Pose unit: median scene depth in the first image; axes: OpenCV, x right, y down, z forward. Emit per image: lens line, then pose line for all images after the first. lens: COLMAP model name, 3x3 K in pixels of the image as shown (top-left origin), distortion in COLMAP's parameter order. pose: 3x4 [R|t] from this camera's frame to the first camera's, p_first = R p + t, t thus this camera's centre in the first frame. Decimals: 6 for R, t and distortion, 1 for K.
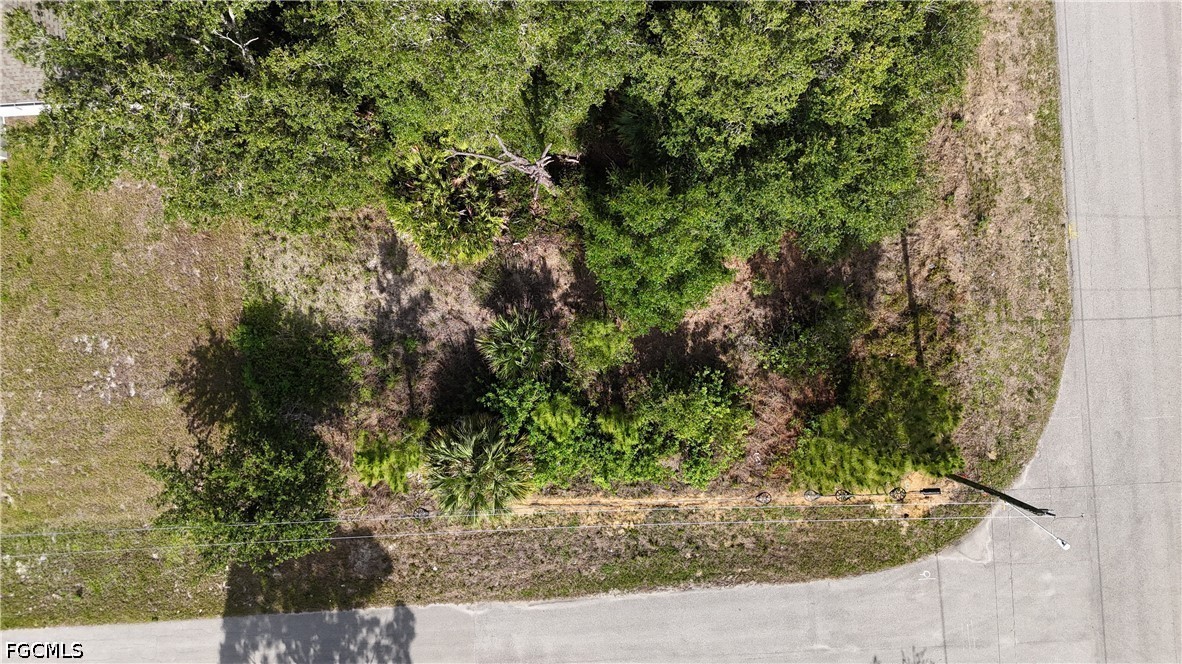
lens RADIAL K [[869.2, 0, 591.0], [0, 869.2, 332.0], [0, 0, 1]] dist [0.074006, -0.071687]
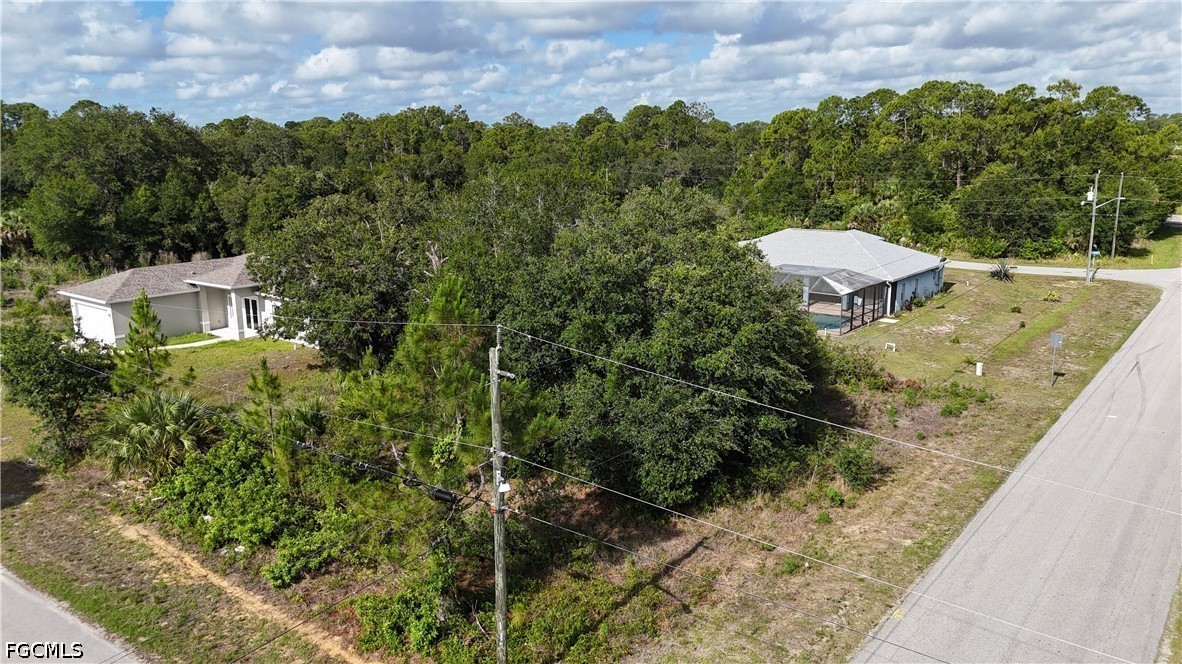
lens RADIAL K [[869.2, 0, 591.0], [0, 869.2, 332.0], [0, 0, 1]] dist [0.074006, -0.071687]
pose [[0.747311, 0.158230, -0.645360, 0.763746], [-0.664474, 0.177786, -0.725856, 0.492578], [-0.000116, 0.971265, 0.238001, 0.621010]]
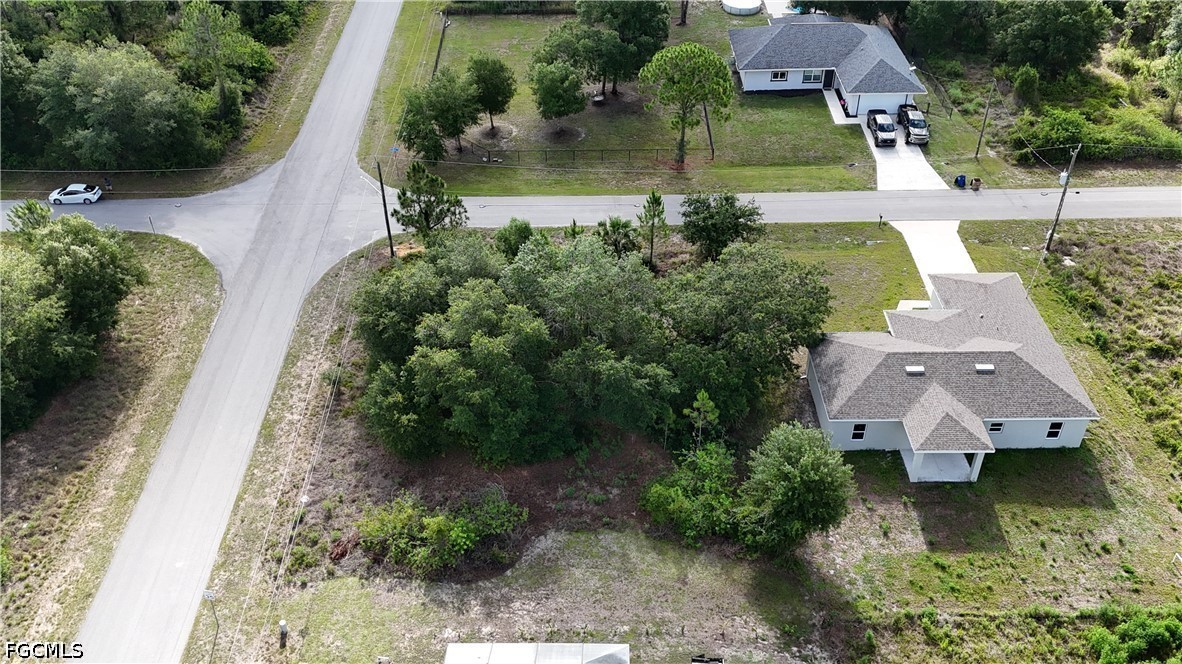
lens RADIAL K [[1083.6, 0, 588.5], [0, 1083.6, 301.3], [0, 0, 1]] dist [0.104155, -0.162180]
pose [[-0.998663, -0.003377, 0.051592, -0.186039], [0.044177, -0.574149, 0.817558, -1.905973], [0.026860, 0.818744, 0.573531, -0.326914]]
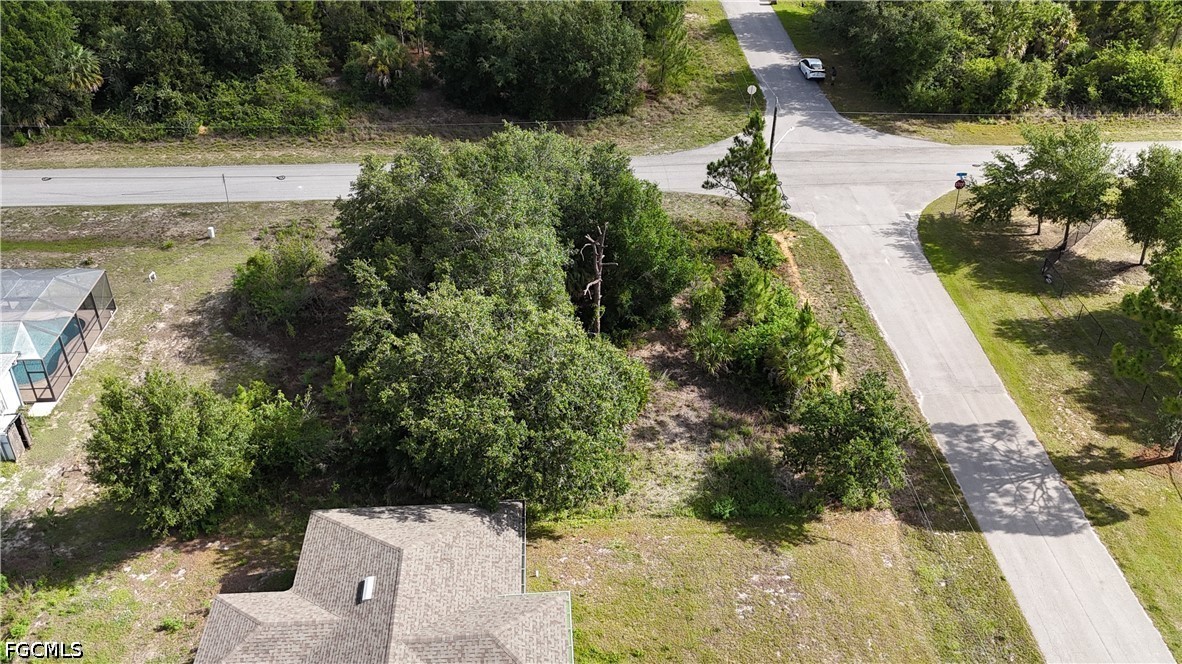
lens RADIAL K [[1096.5, 0, 591.0], [0, 1096.5, 332.0], [0, 0, 1]] dist [0.099956, -0.156287]
pose [[0.008067, -0.531758, 0.846858, -1.465026], [0.999947, 0.009769, -0.003391, -0.159664], [-0.006470, 0.846840, 0.531808, 0.063762]]
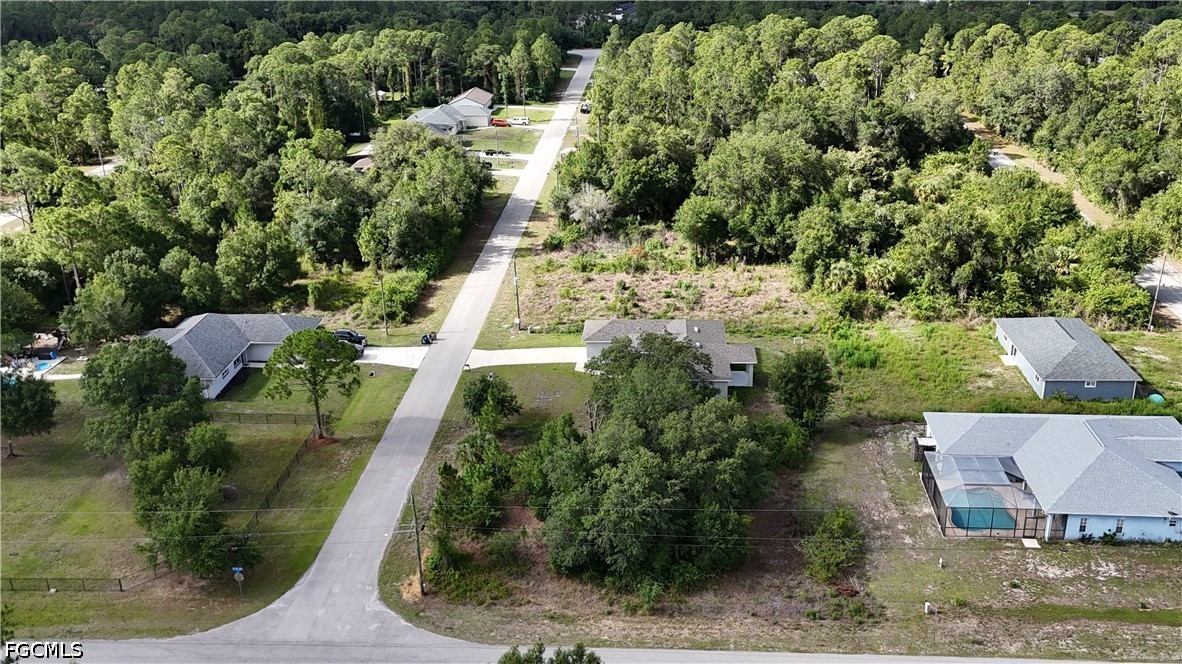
lens RADIAL K [[1083.6, 0, 588.5], [0, 1083.6, 301.3], [0, 0, 1]] dist [0.104155, -0.162180]
pose [[-0.126688, 0.365918, -0.921984, 2.220234], [-0.991049, -0.007248, 0.133301, -0.486789], [0.042095, 0.930619, 0.363561, -0.388854]]
